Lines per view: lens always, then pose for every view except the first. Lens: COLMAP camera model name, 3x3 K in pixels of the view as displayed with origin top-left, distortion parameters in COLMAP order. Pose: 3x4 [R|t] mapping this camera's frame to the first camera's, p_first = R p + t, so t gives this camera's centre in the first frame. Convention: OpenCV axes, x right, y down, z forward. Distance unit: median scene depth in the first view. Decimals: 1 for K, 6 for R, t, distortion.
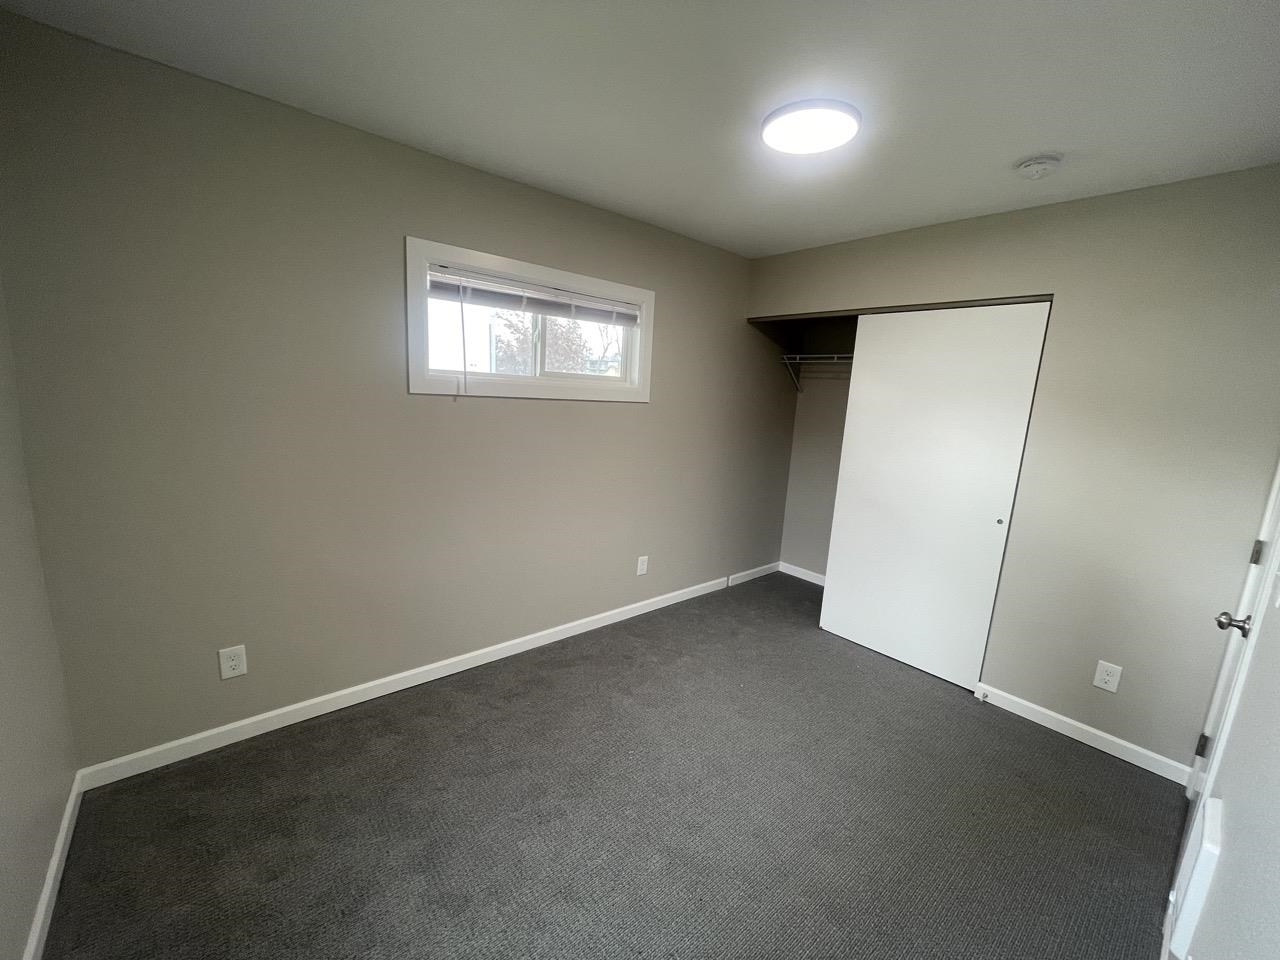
lens RADIAL K [[513.0, 0, 640.0], [0, 513.0, 483.1], [0, 0, 1]] dist [-0.003796, 0.000600]
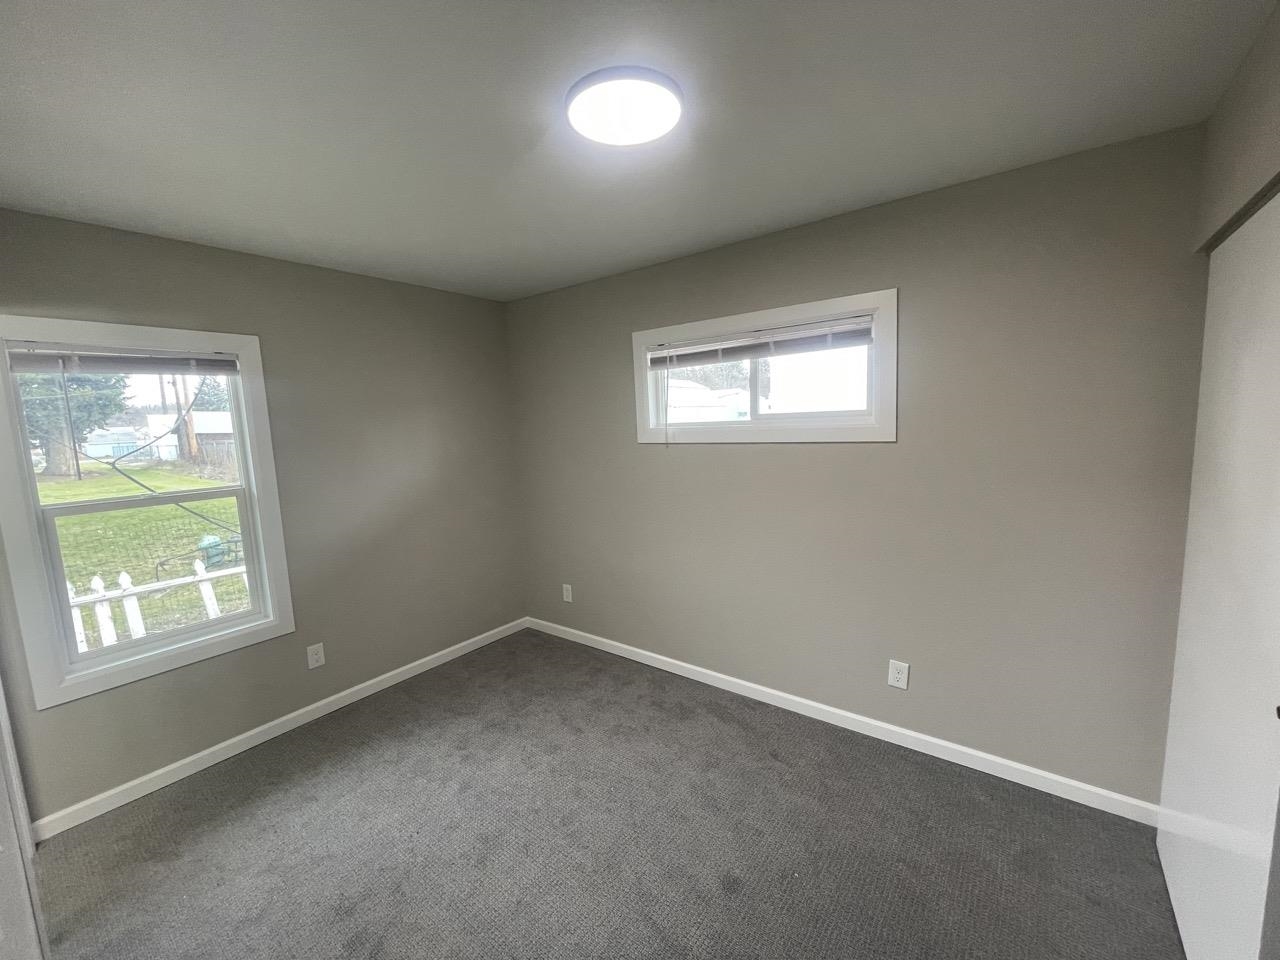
lens RADIAL K [[513.0, 0, 636.1], [0, 513.0, 484.5], [0, 0, 1]] dist [-0.003796, 0.000600]
pose [[0.209500, 0.049638, -0.976548, 0.846415], [-0.128050, 0.991503, 0.022927, -0.090362], [0.969388, 0.120244, 0.214076, 0.673149]]
